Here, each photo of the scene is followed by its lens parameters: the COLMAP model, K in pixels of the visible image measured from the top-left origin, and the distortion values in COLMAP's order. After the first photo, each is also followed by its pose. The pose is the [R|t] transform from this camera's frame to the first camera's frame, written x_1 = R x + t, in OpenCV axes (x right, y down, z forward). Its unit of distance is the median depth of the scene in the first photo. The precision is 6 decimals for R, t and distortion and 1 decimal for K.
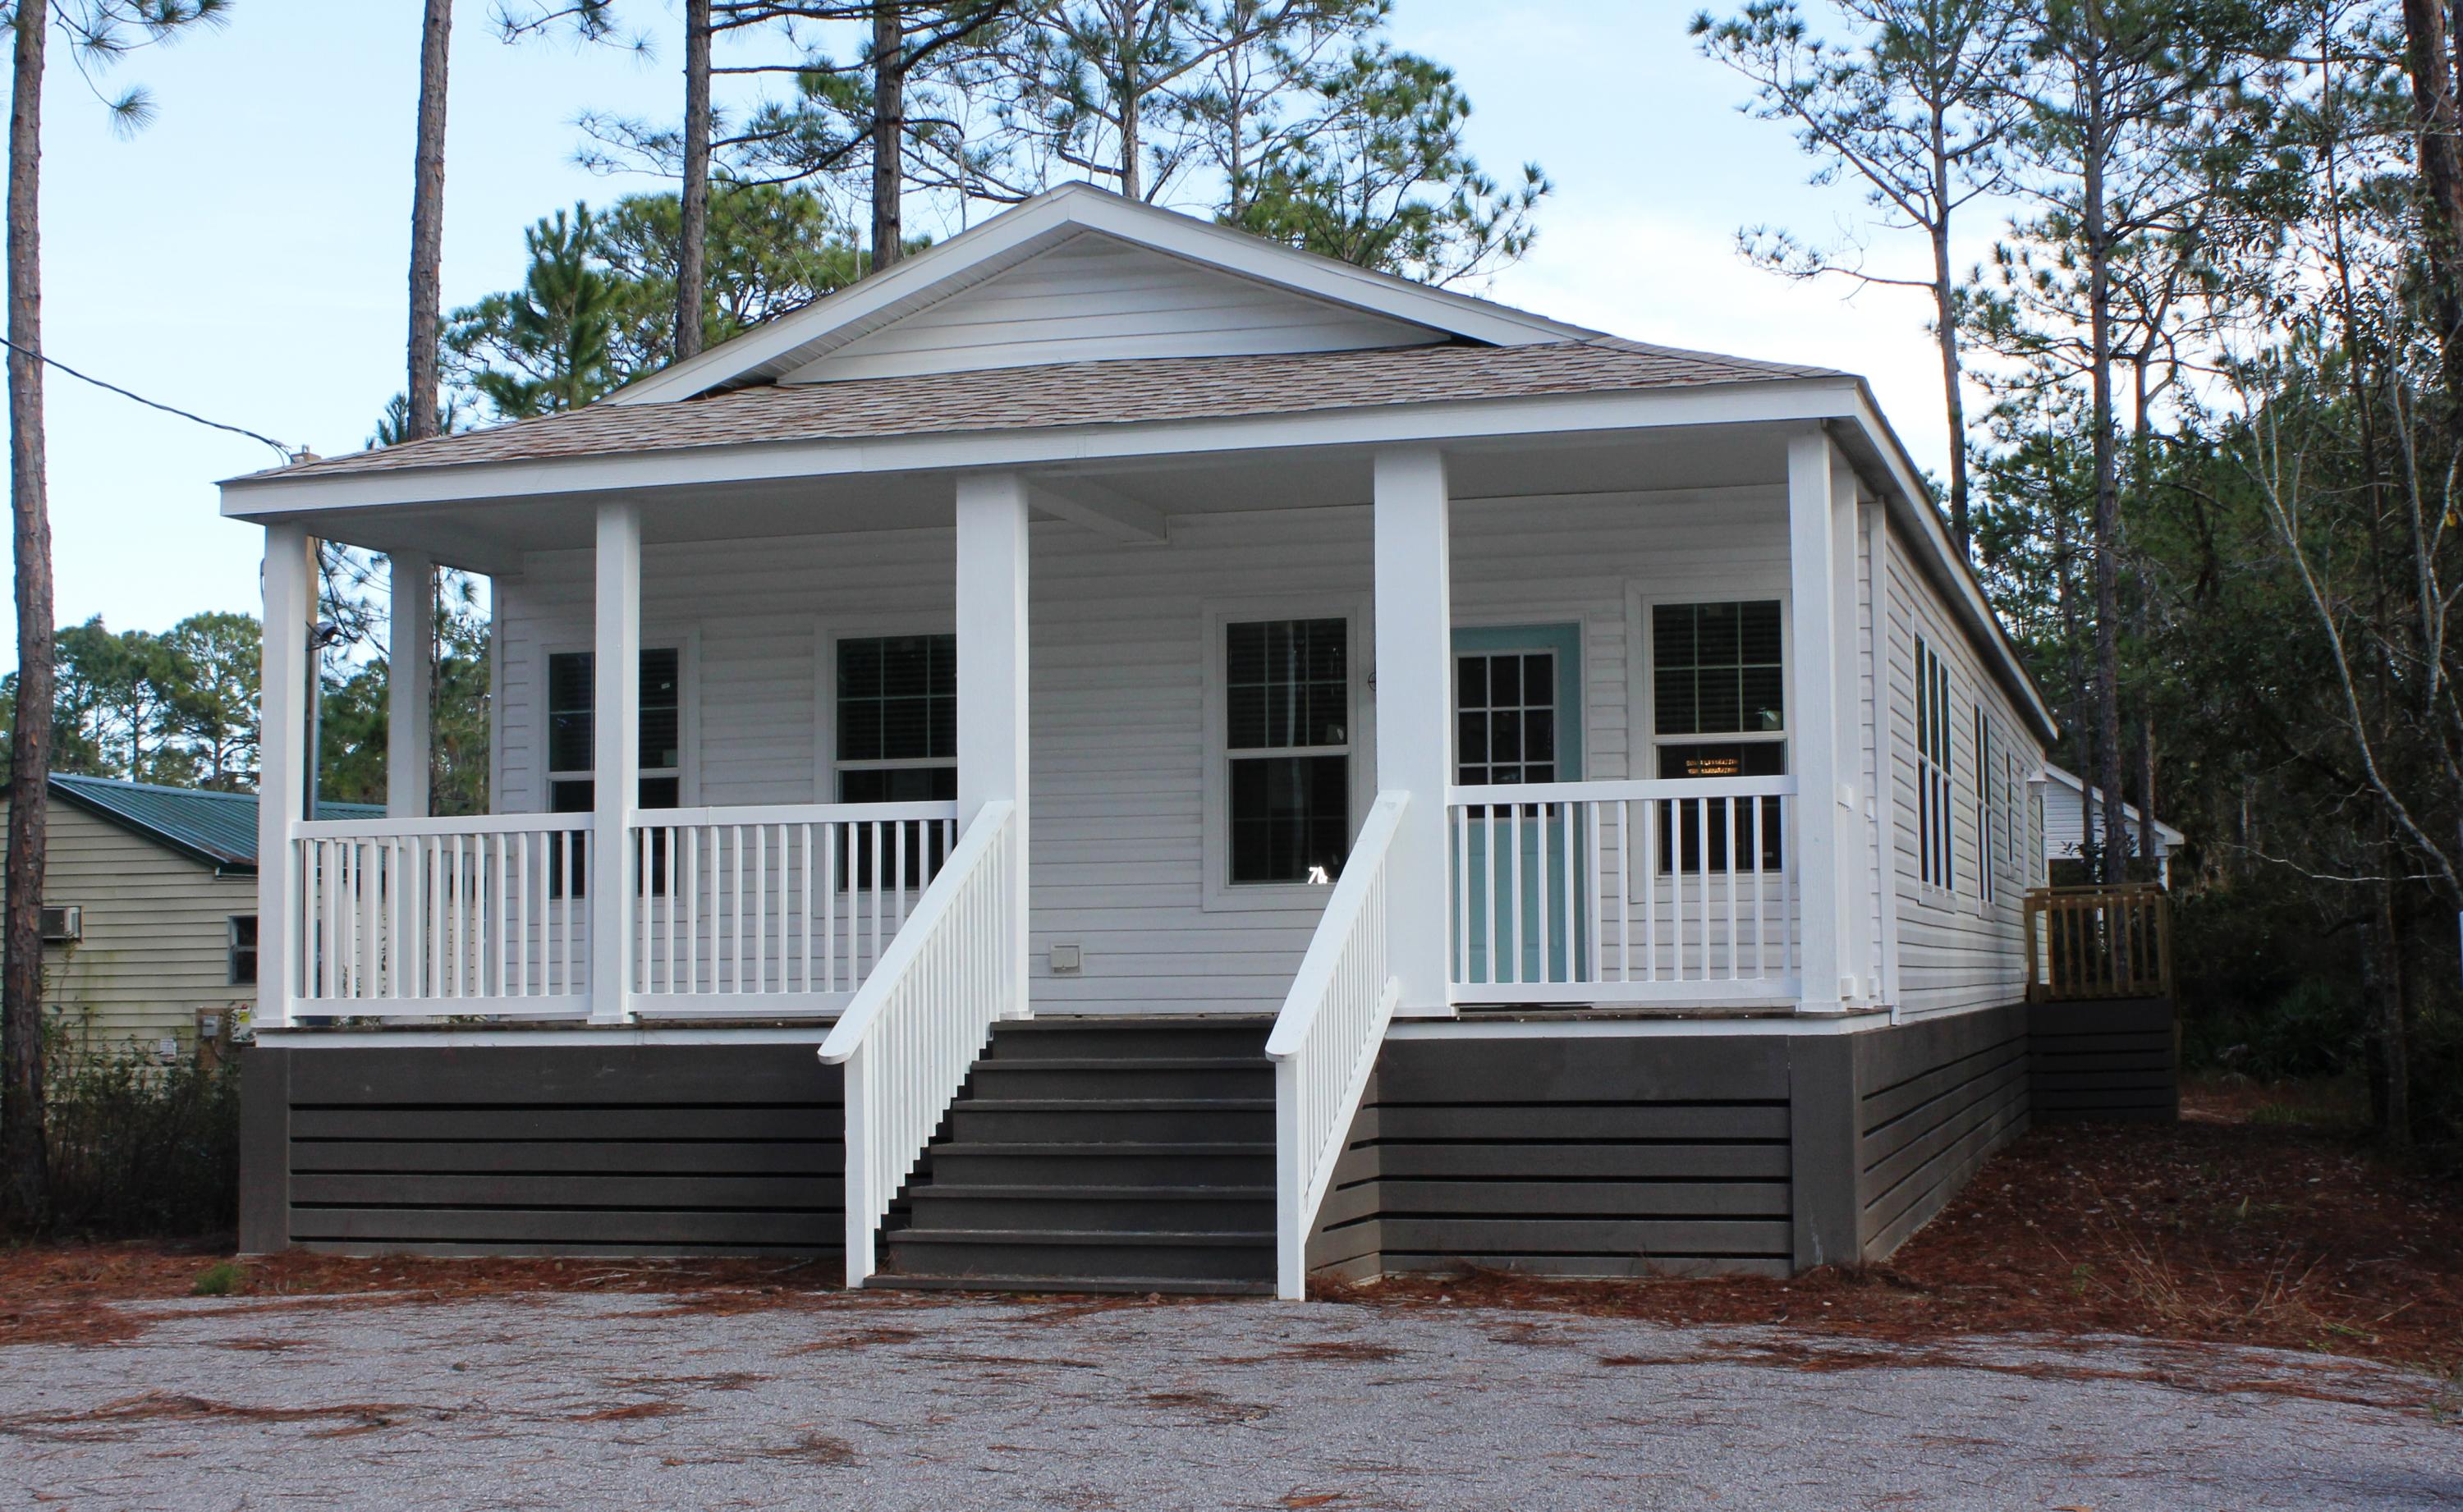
lens RADIAL K [[3174.1, 0, 1231.5], [0, 3174.1, 756.0], [0, 0, 1]] dist [-0.088456, -0.002148]
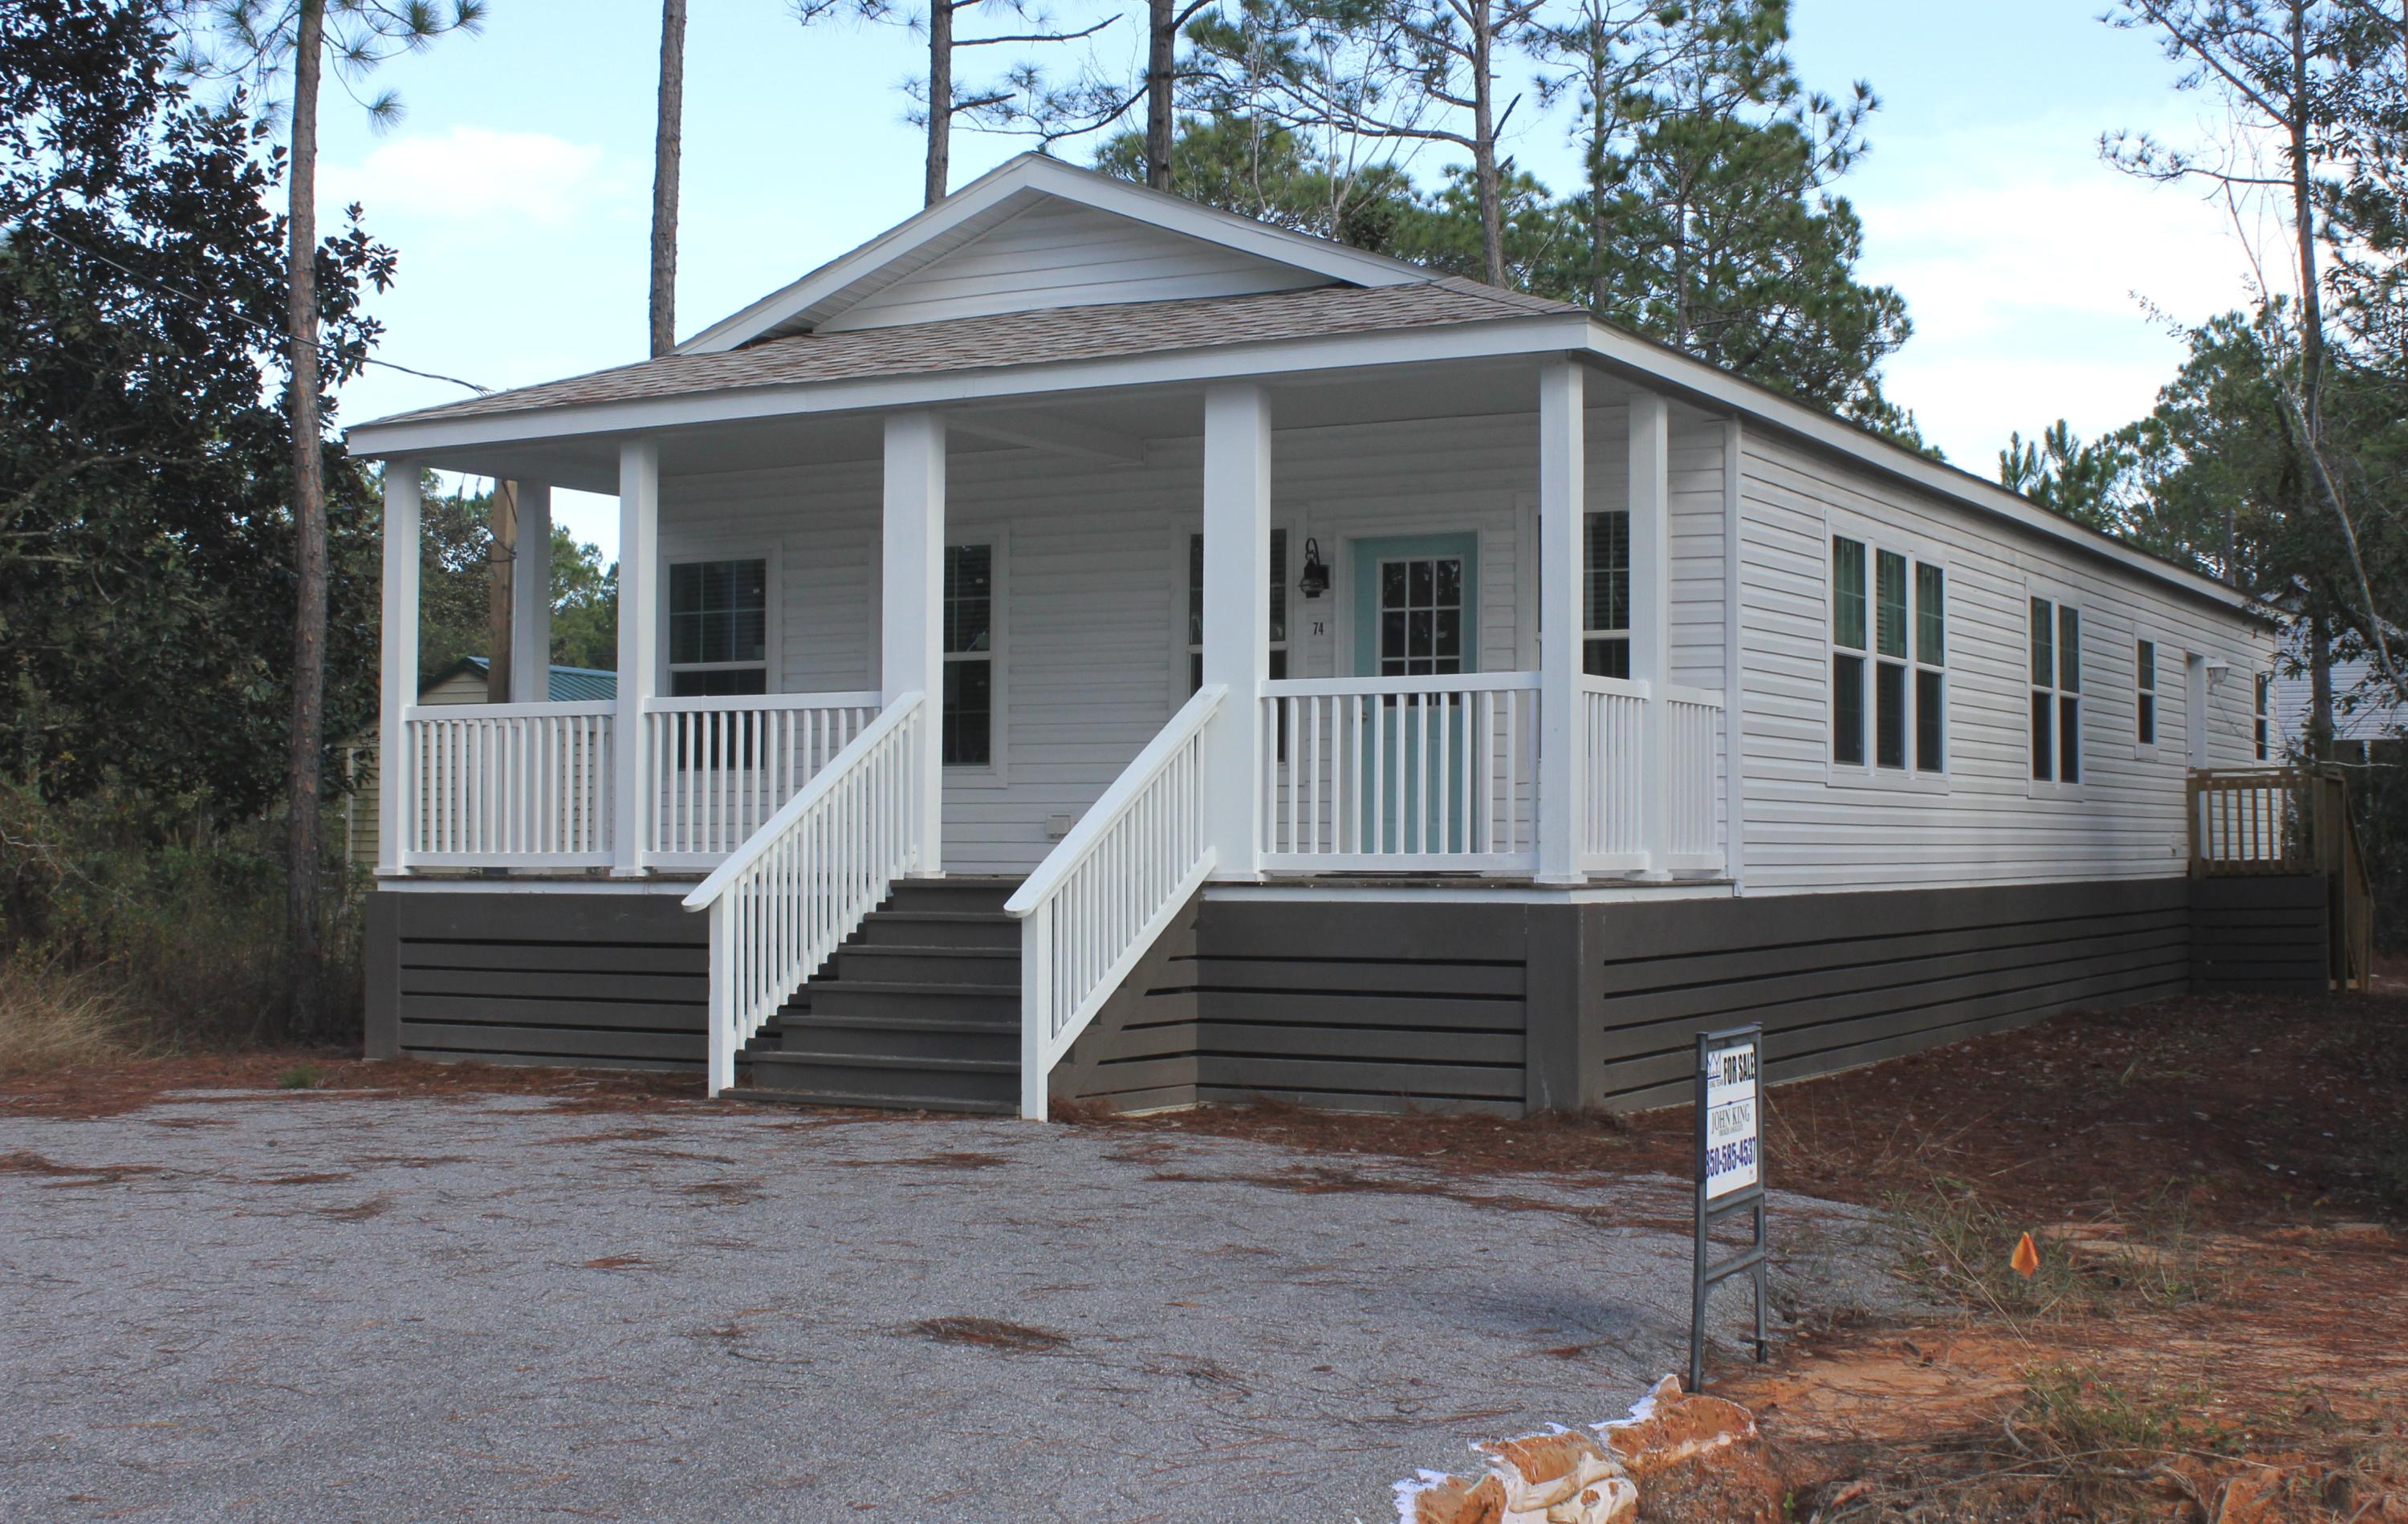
lens RADIAL K [[2935.1, 0, 1204.0], [0, 2935.1, 762.0], [0, 0, 1]] dist [-0.046022, -0.207259]
pose [[0.974686, 0.007854, -0.223439, 0.254525], [0.002138, 0.999010, 0.044441, -0.007324], [0.223567, -0.043794, 0.973704, -0.032044]]
